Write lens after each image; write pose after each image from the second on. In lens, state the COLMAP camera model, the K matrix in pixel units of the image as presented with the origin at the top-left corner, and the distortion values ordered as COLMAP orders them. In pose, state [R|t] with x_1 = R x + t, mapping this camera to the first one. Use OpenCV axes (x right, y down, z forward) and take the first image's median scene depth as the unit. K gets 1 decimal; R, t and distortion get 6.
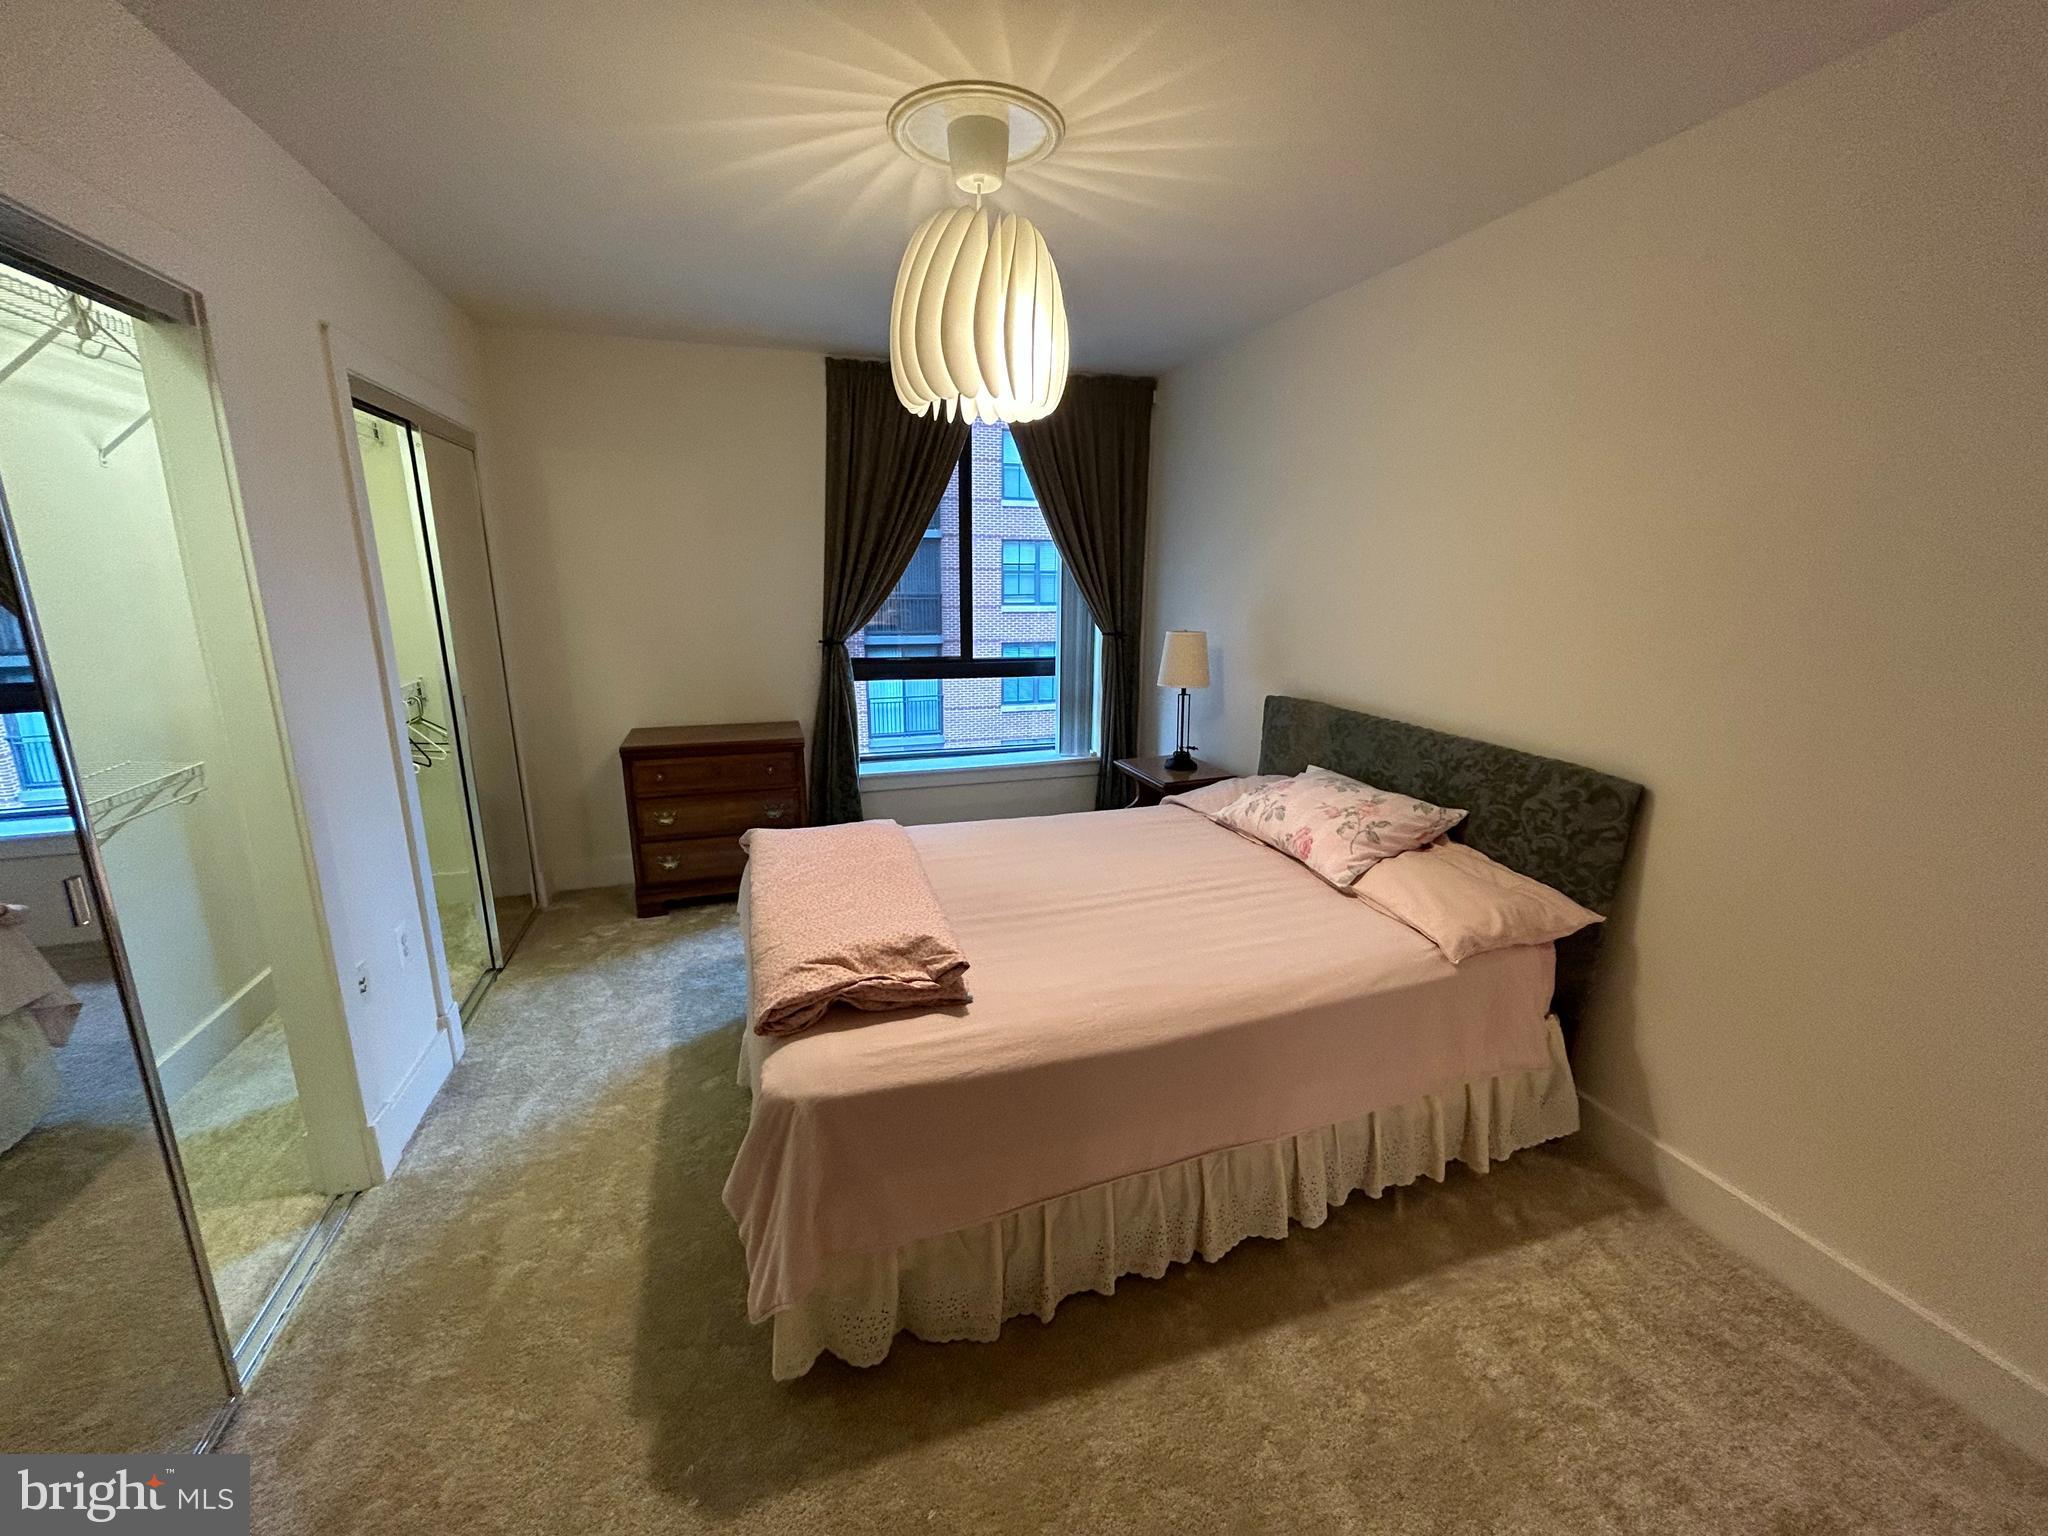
lens RADIAL K [[829.9, 0, 1026.9], [0, 829.9, 760.3], [0, 0, 1]] dist [-0.004037, 0.002088]
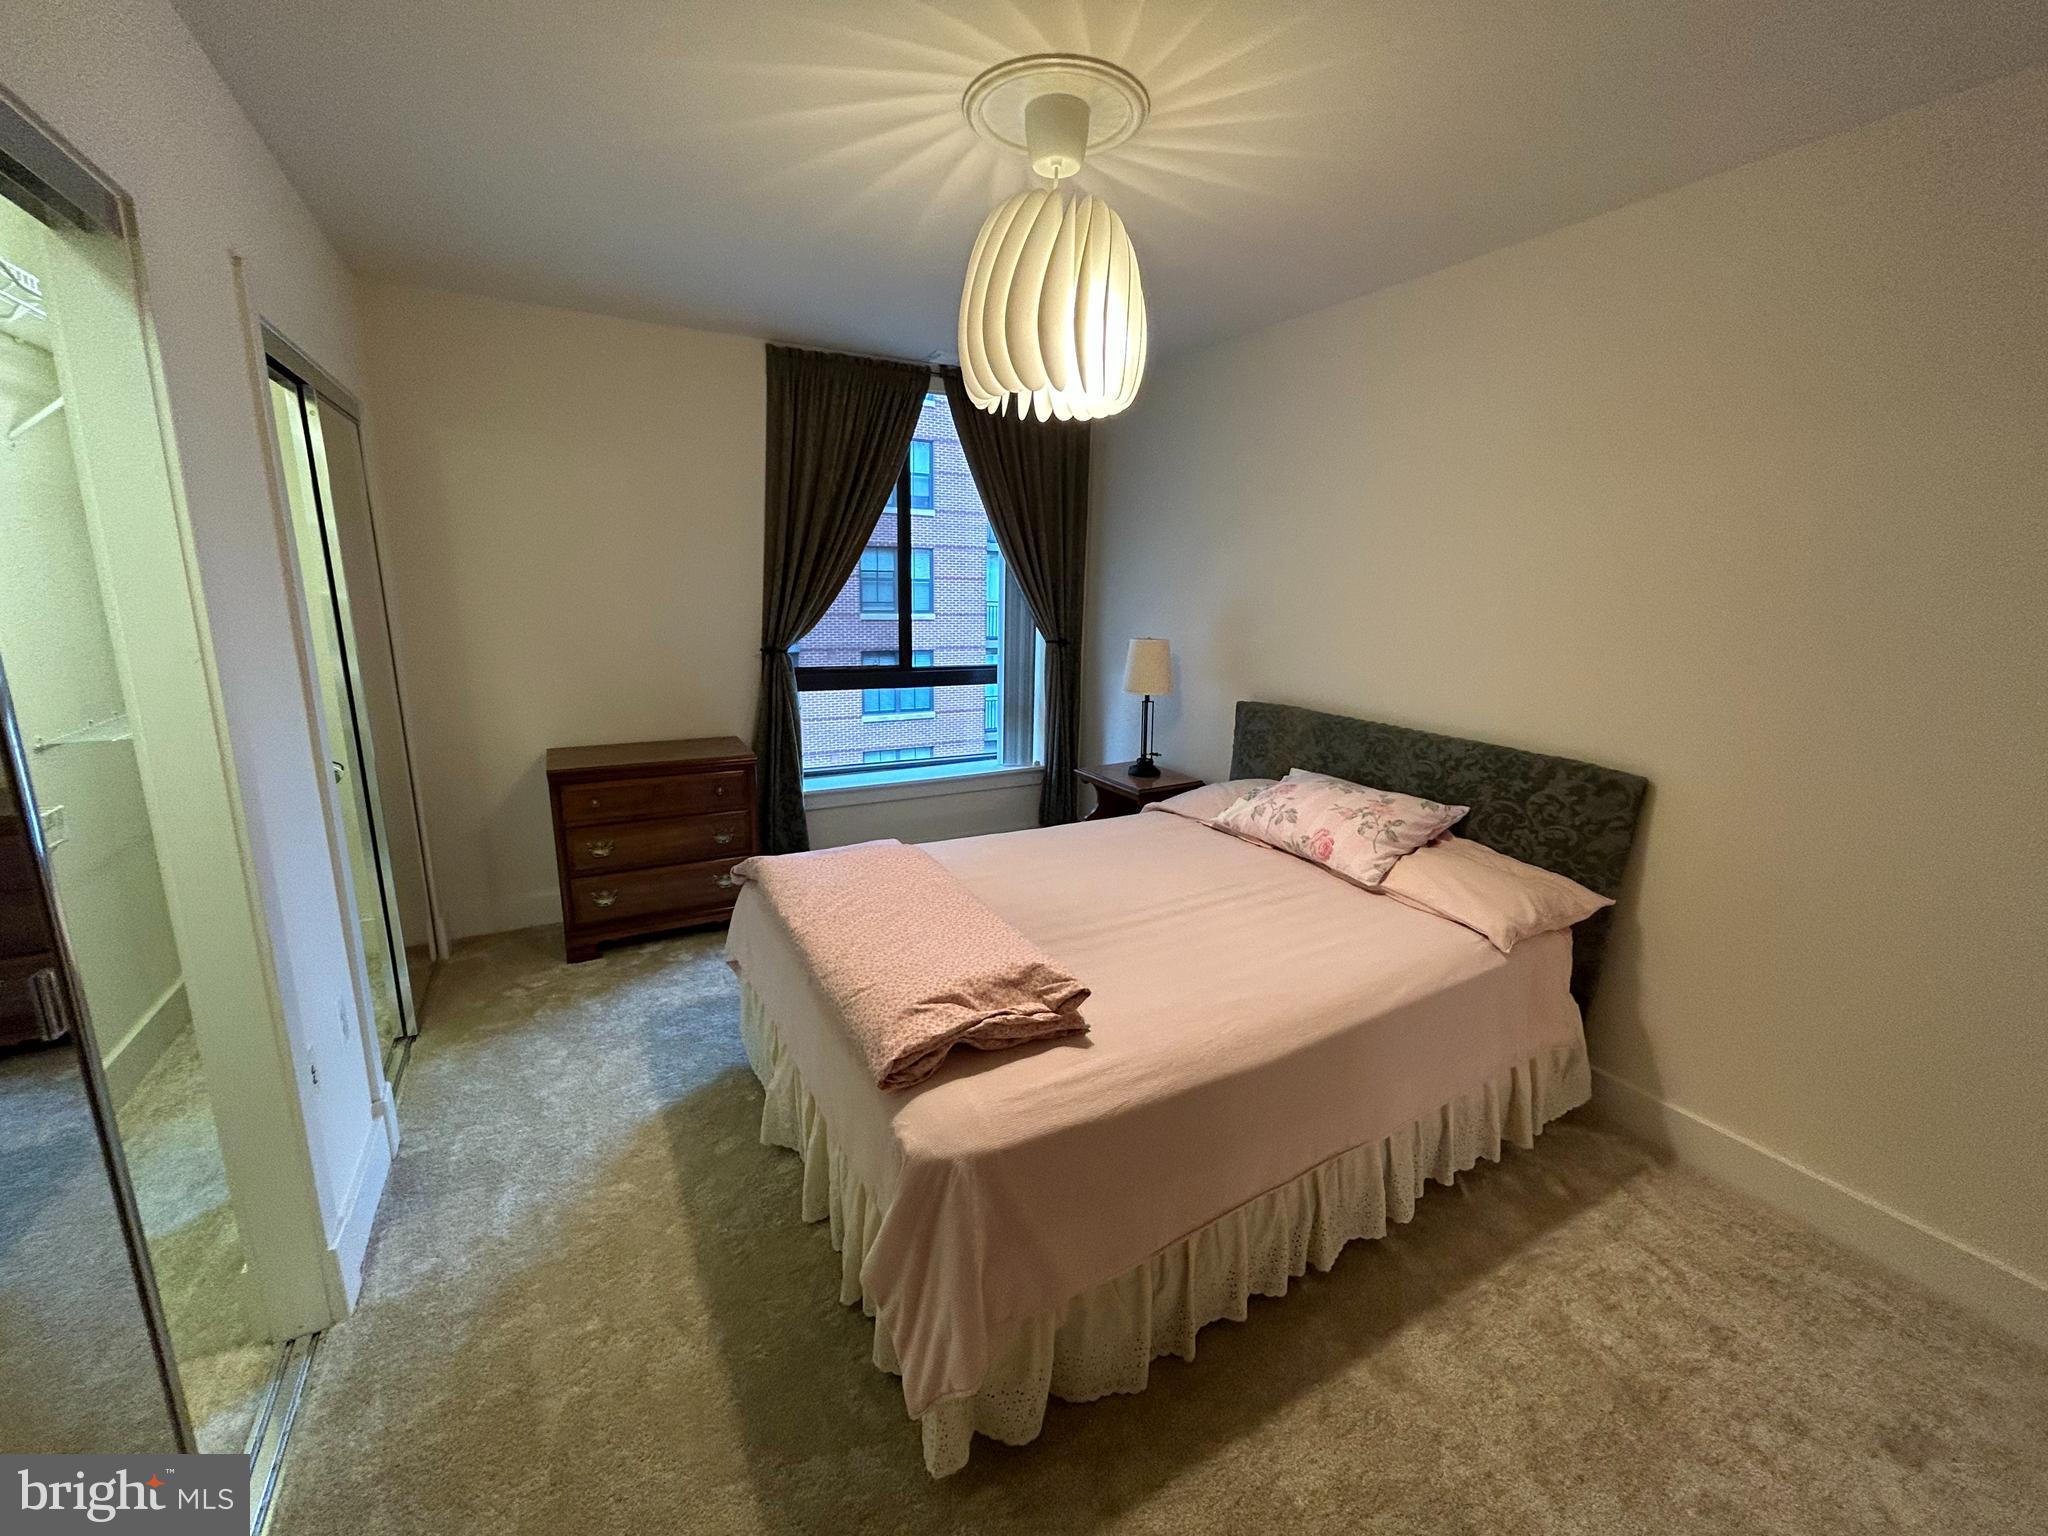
lens RADIAL K [[829.9, 0, 1027.3], [0, 829.9, 760.7], [0, 0, 1]] dist [-0.004037, 0.002088]
pose [[0.981979, -0.027249, 0.187017, -0.249535], [0.028967, 0.999559, -0.006462, -0.008978], [-0.186759, 0.011763, 0.982335, 0.070182]]
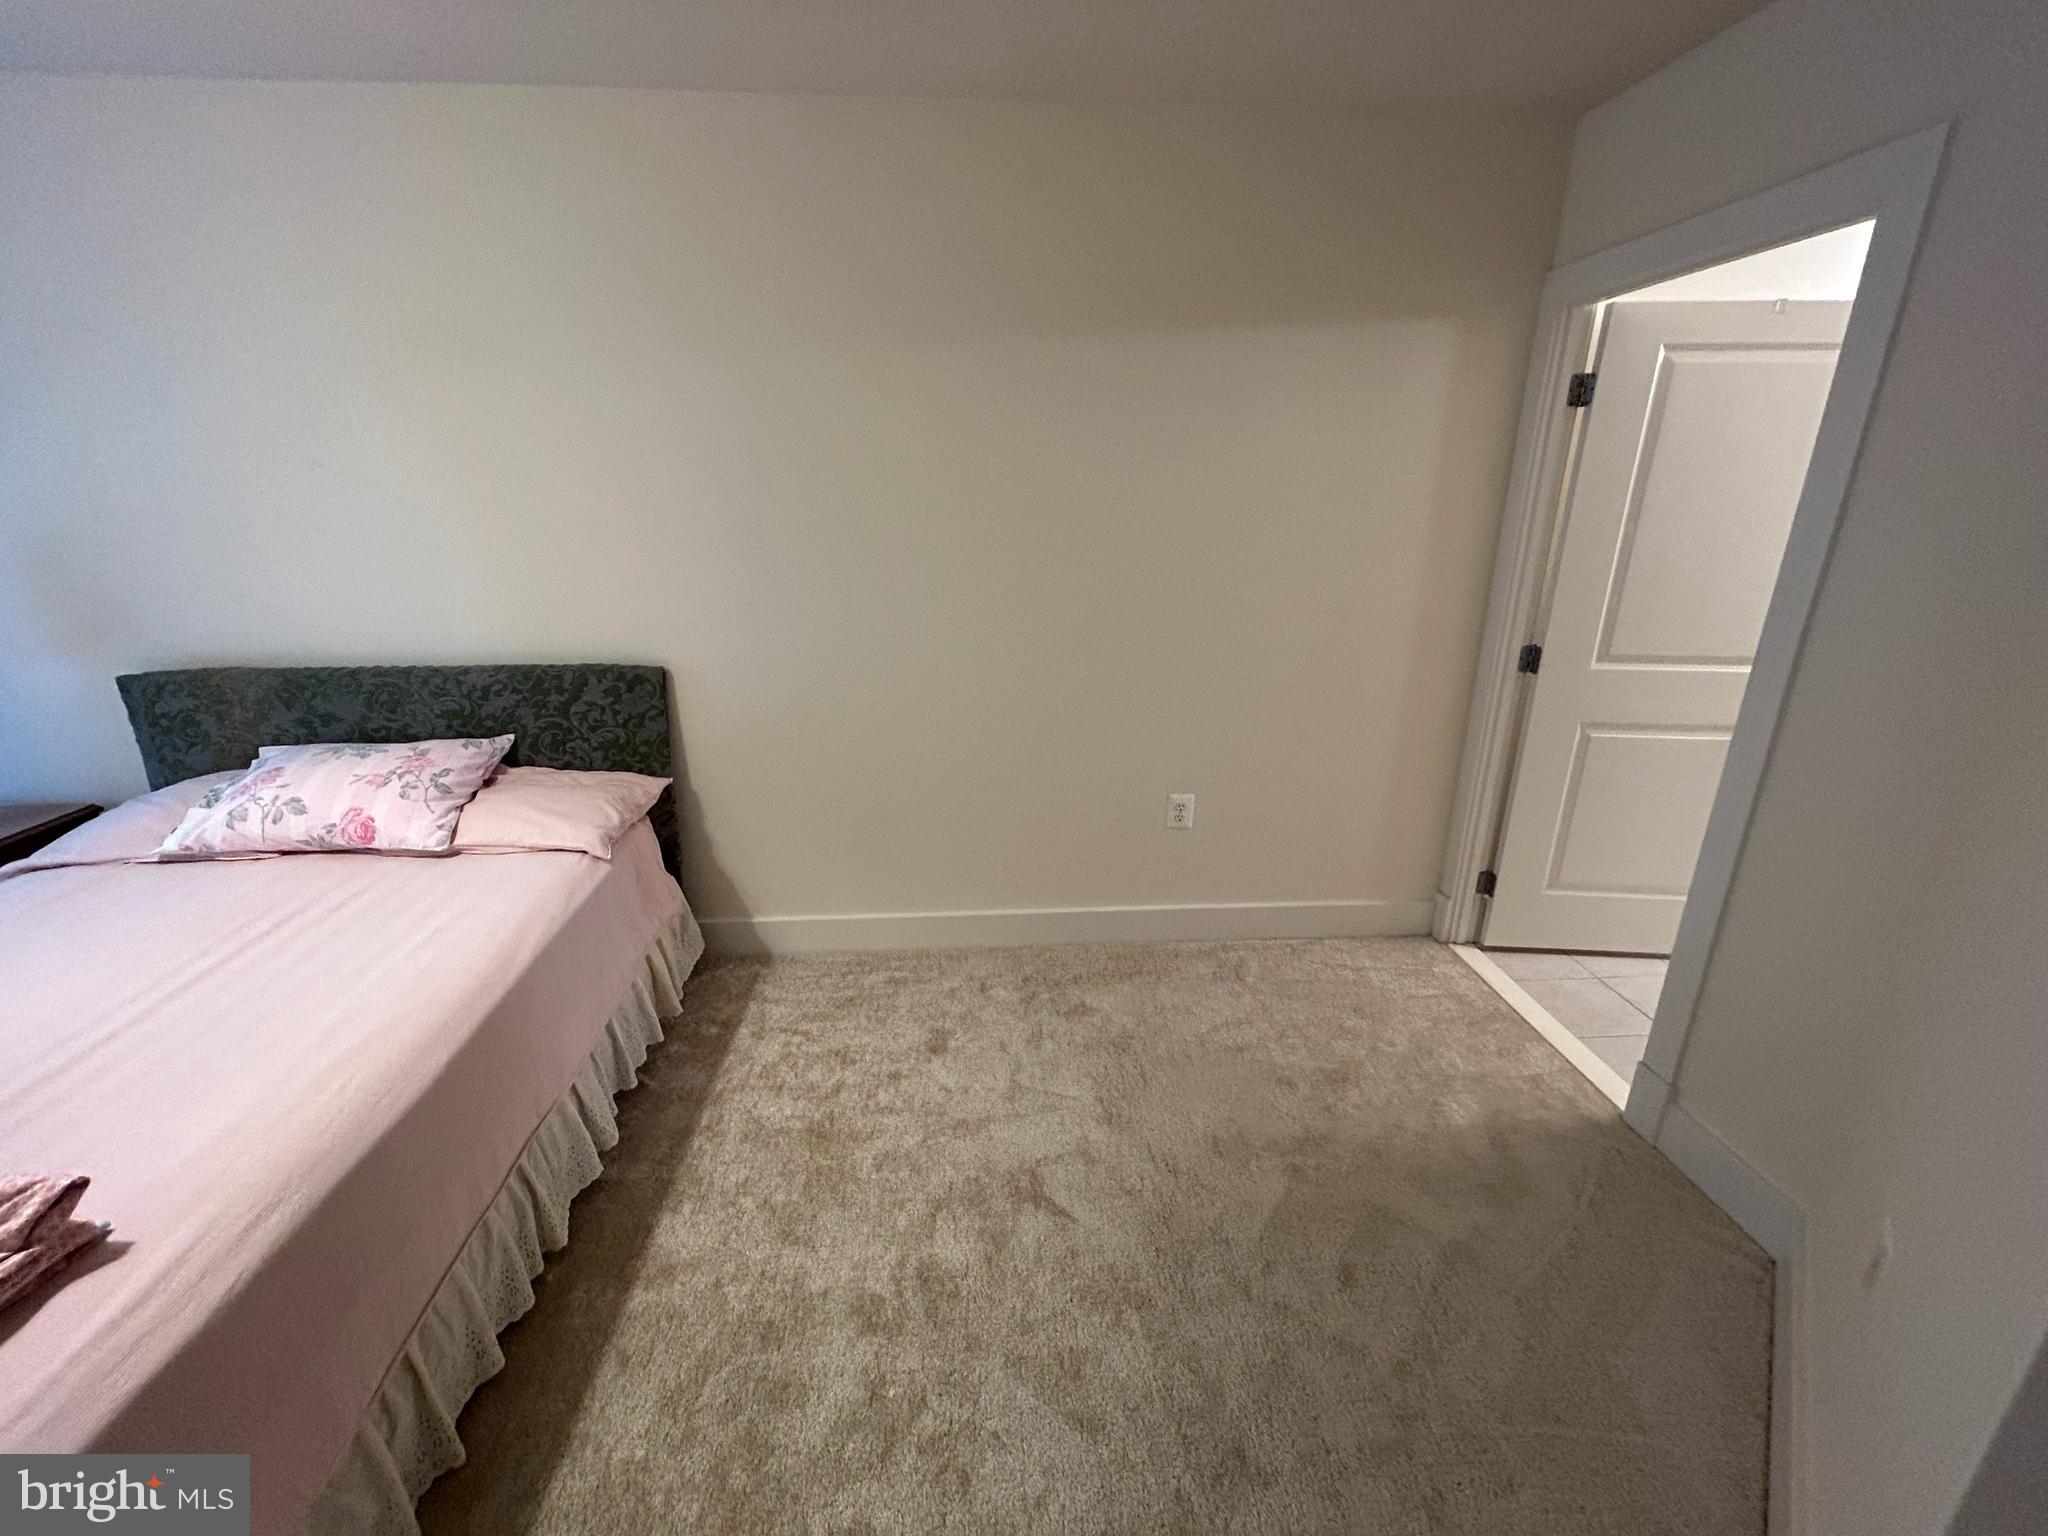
lens RADIAL K [[829.9, 0, 1026.1], [0, 829.9, 760.6], [0, 0, 1]] dist [-0.004037, 0.002088]
pose [[0.249443, -0.303580, 0.919575, -0.287400], [0.221035, 0.942373, 0.251149, -0.027633], [-0.942827, 0.140611, 0.302170, 0.121134]]
